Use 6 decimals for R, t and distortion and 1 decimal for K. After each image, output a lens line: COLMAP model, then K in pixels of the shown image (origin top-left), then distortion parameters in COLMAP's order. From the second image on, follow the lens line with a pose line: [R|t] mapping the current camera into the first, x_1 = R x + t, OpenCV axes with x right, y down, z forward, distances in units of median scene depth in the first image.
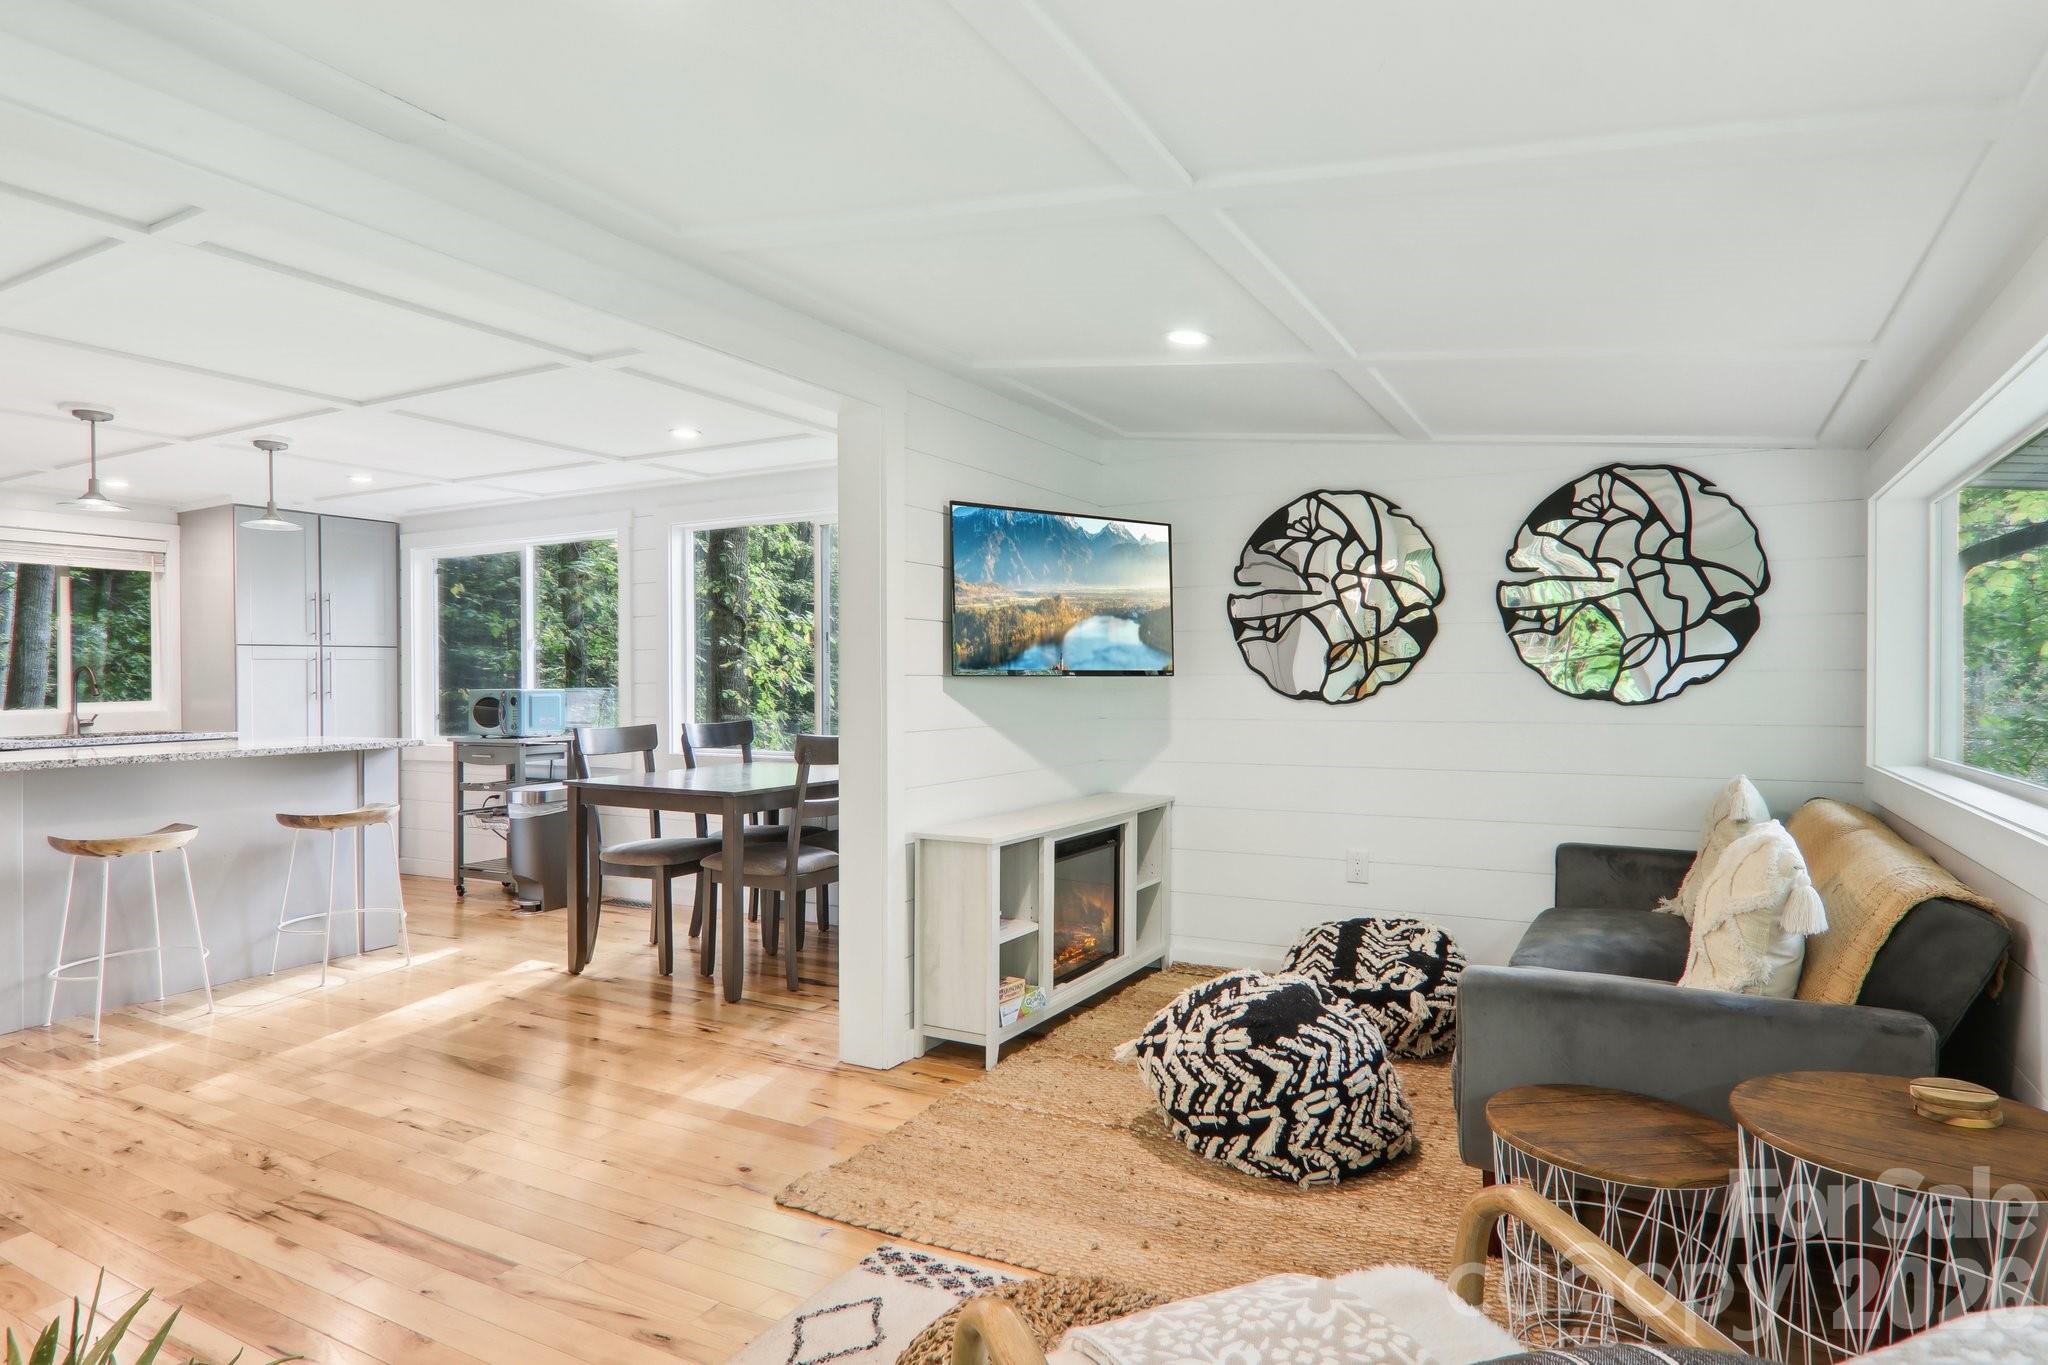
lens RADIAL K [[1169.8, 0, 1019.2], [0, 1169.8, 692.7], [0, 0, 1]] dist [0.005571, -0.012714]
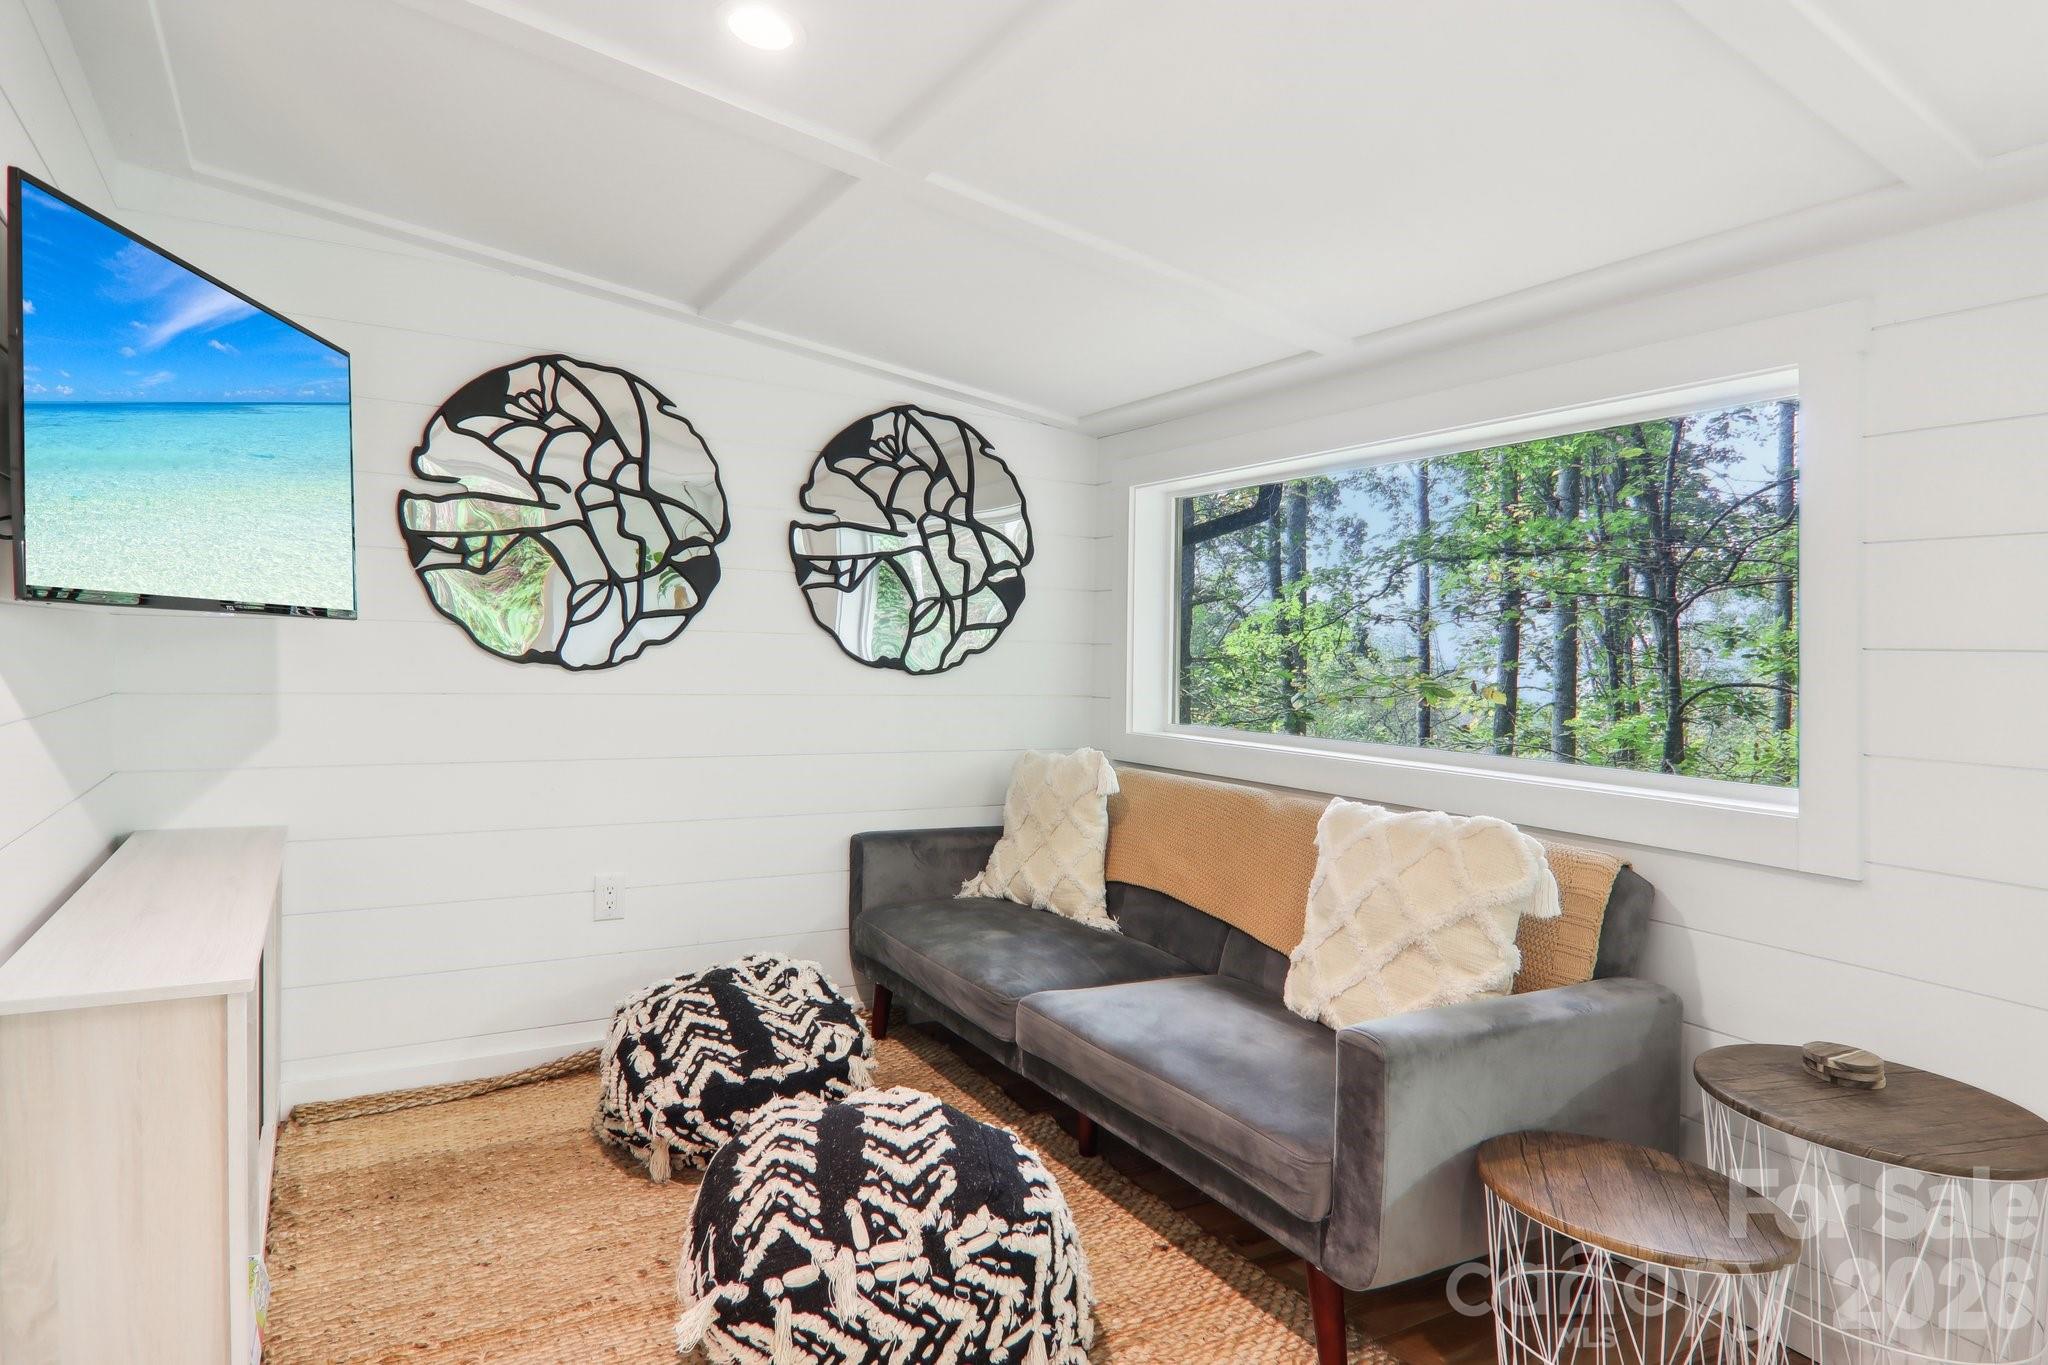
lens RADIAL K [[1169.8, 0, 977.0], [0, 1169.8, 691.9], [0, 0, 1]] dist [0.005571, -0.012714]
pose [[0.511136, -0.006600, 0.859475, -0.237135], [-0.023872, 0.999476, 0.021872, 0.002554], [-0.859168, -0.031697, 0.510710, 0.494183]]
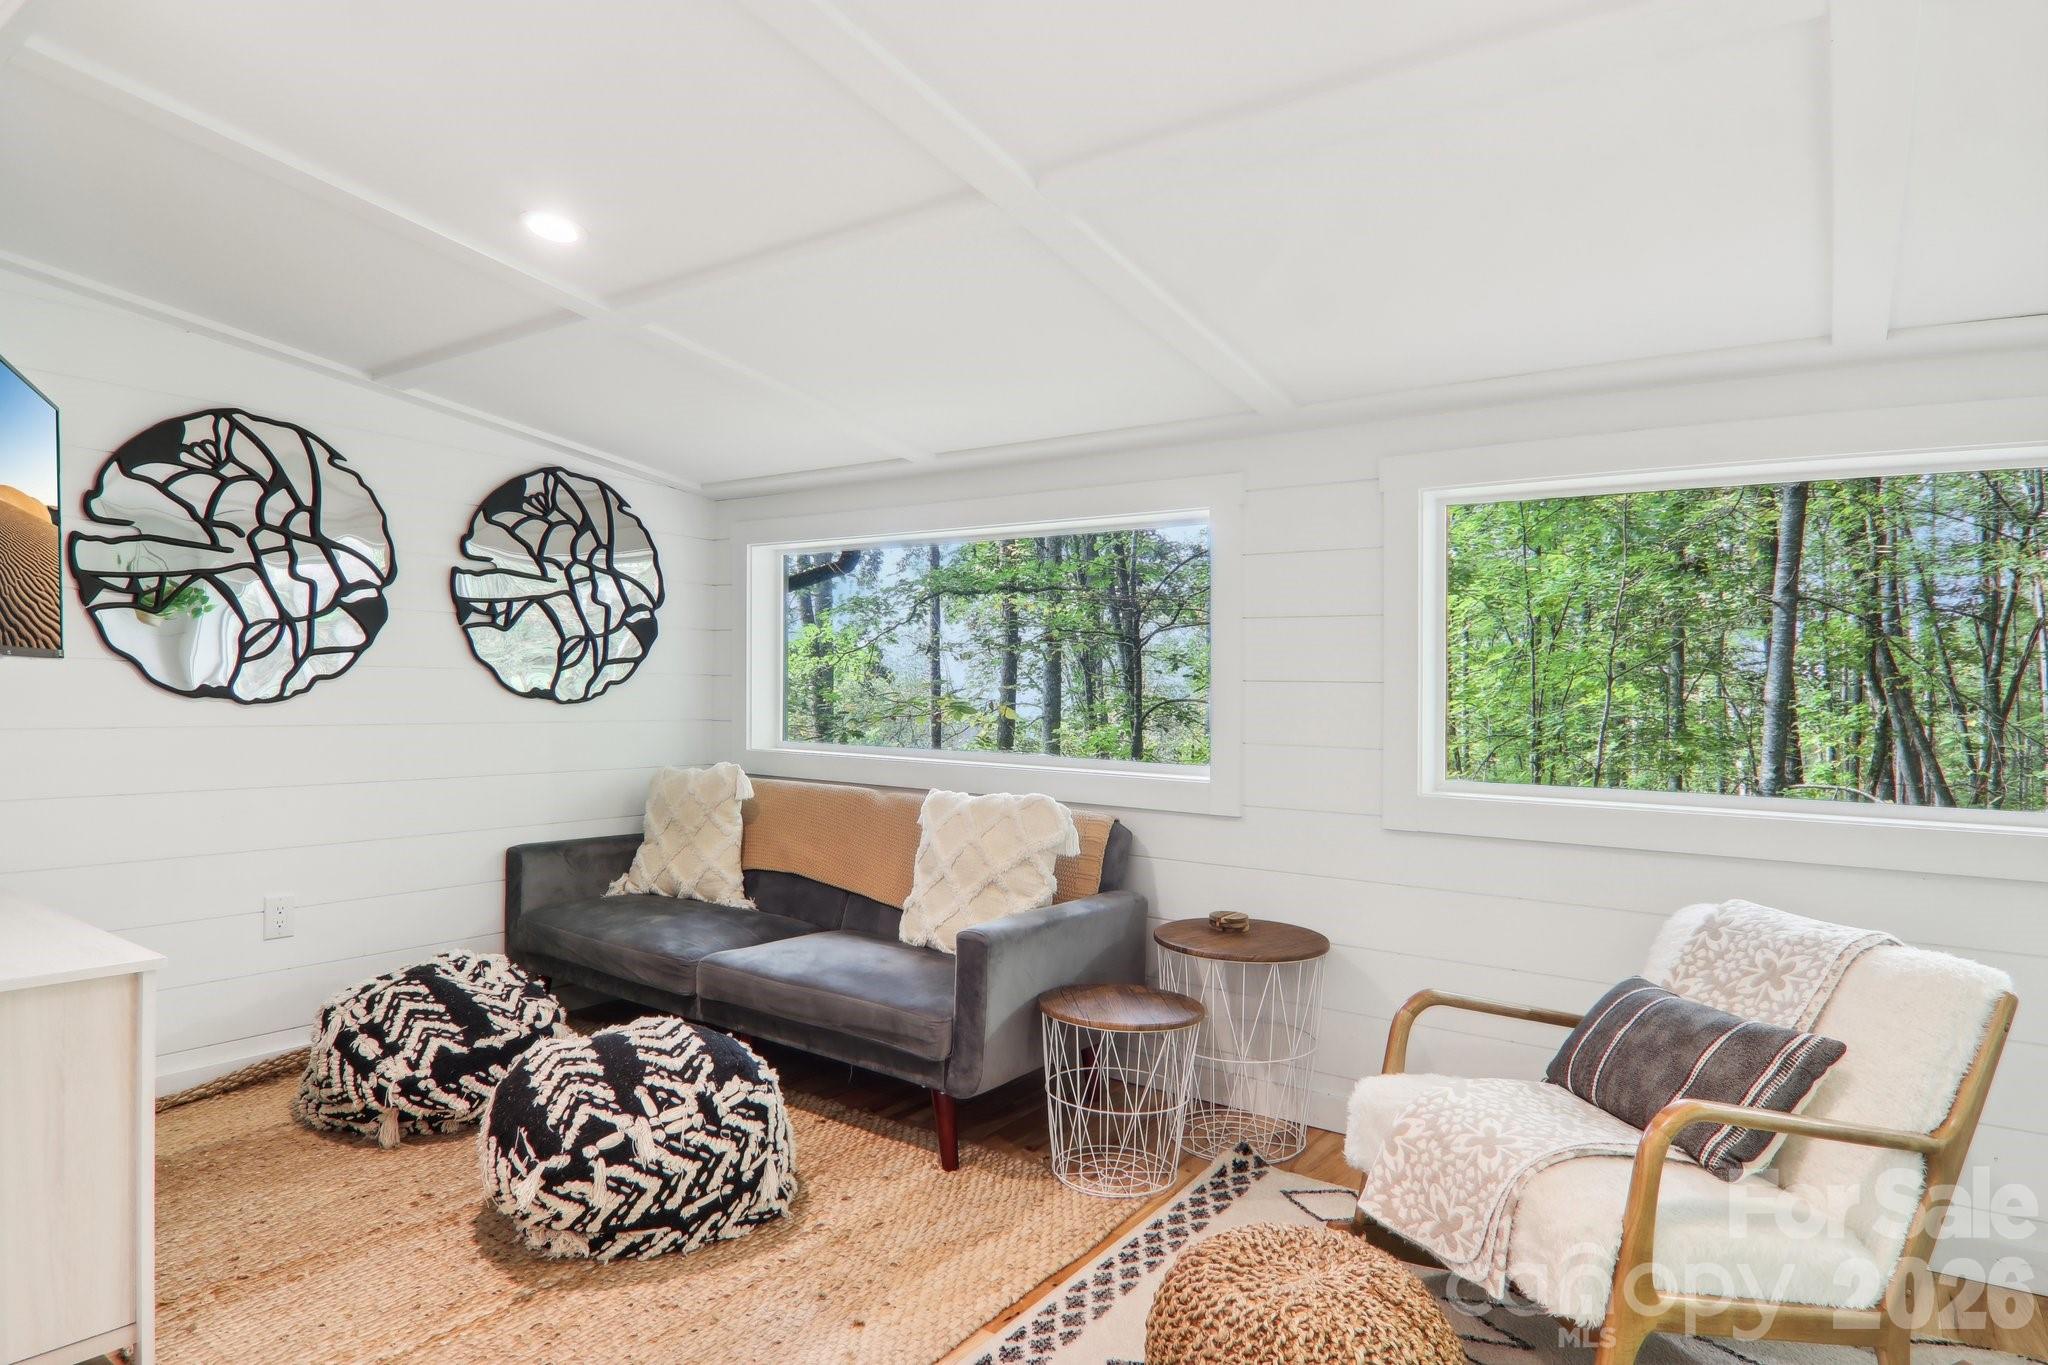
lens RADIAL K [[1169.8, 0, 1029.9], [0, 1169.8, 696.7], [0, 0, 1]] dist [0.005571, -0.012714]
pose [[0.086560, -0.000028, 0.996247, -0.475162], [-0.016094, 0.999869, 0.001426, -0.003637], [-0.996117, -0.016157, 0.086549, 0.499584]]
